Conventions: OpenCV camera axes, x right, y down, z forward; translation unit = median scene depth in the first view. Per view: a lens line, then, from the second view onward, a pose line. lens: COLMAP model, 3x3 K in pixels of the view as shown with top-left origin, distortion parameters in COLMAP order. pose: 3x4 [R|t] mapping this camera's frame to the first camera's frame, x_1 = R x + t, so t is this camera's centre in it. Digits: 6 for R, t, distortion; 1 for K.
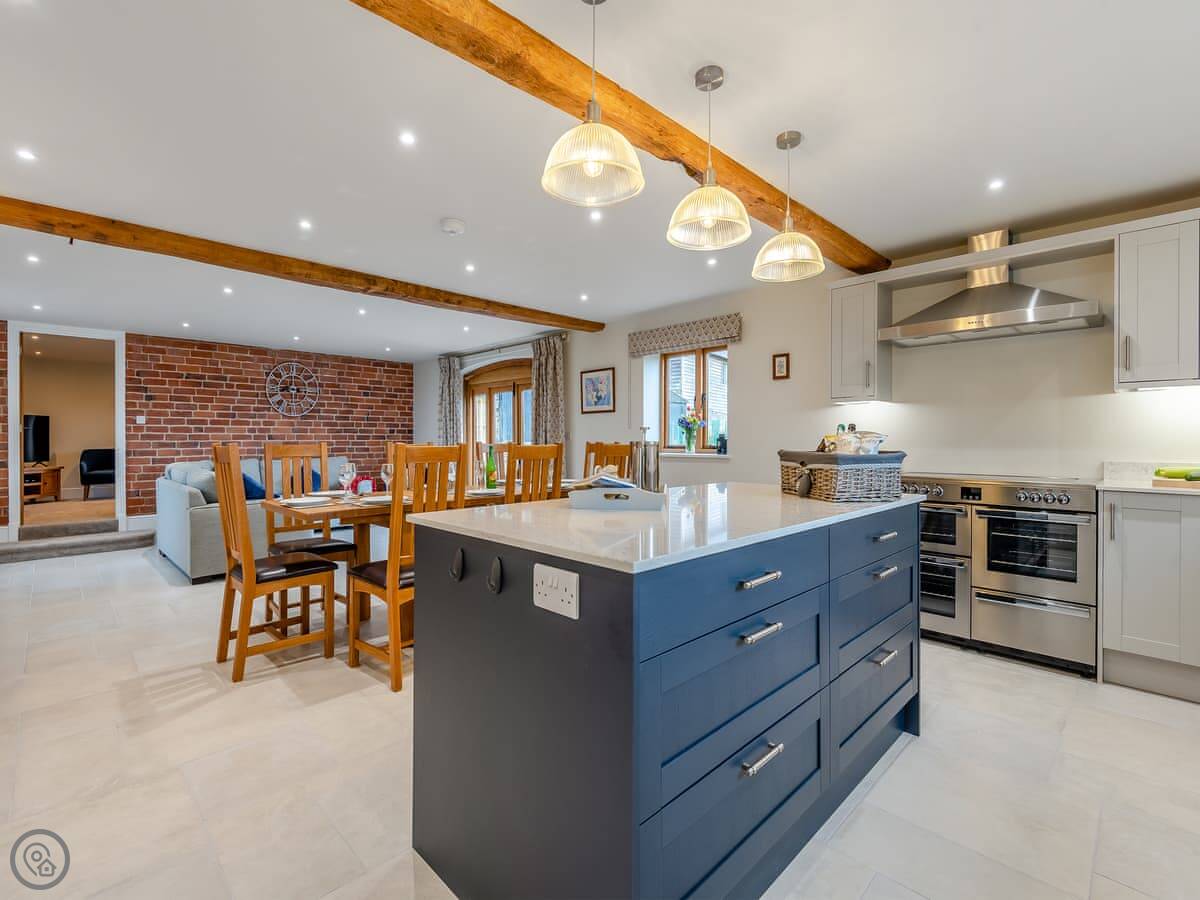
lens RADIAL K [[559.9, 0, 605.9], [0, 559.9, 444.0], [0, 0, 1]] dist [-0.020334, -0.000686]
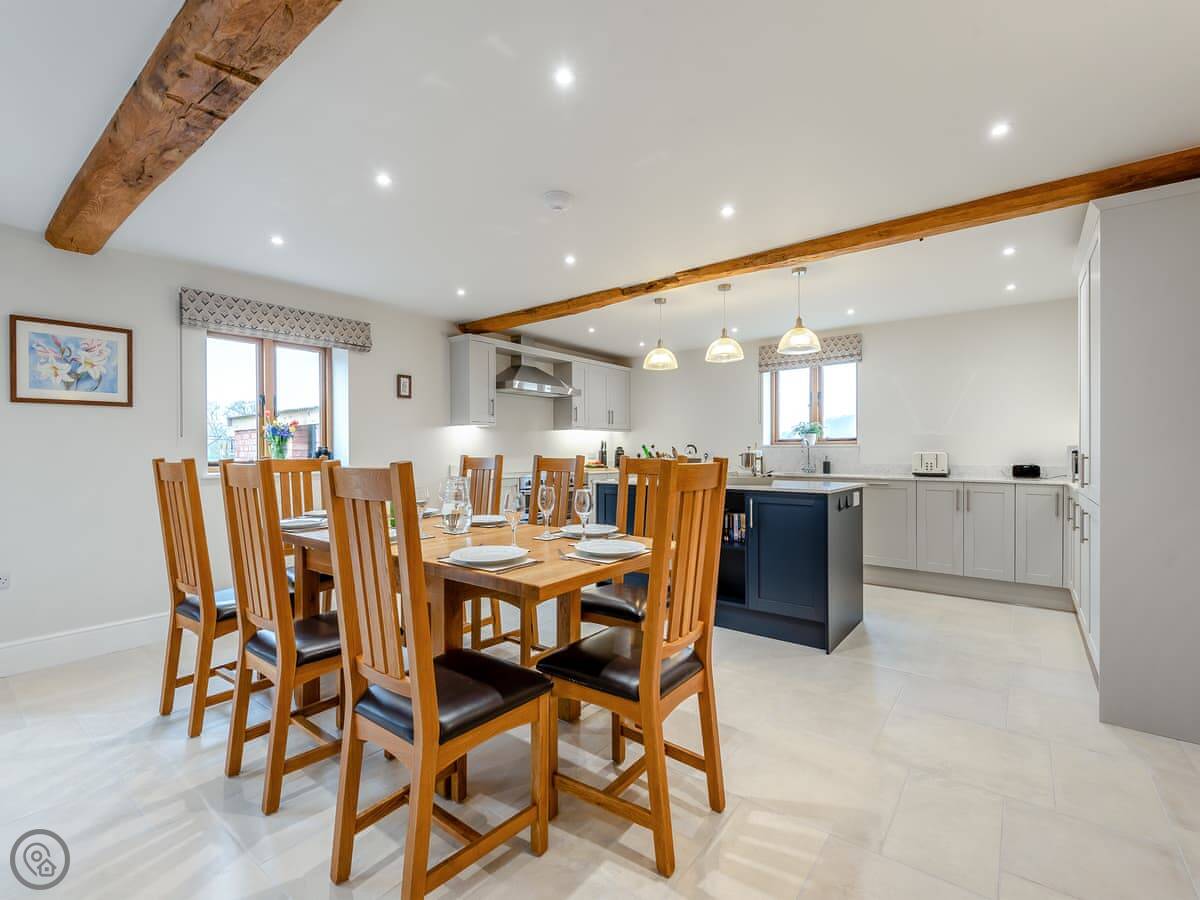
lens RADIAL K [[545.6, 0, 604.3], [0, 545.6, 452.0], [0, 0, 1]] dist [-0.002399, -0.001805]
pose [[-0.144681, 0.000624, 0.989478, -0.674588], [0.008406, 0.999964, 0.000599, -0.005203], [-0.989443, 0.008405, -0.144681, 0.636527]]
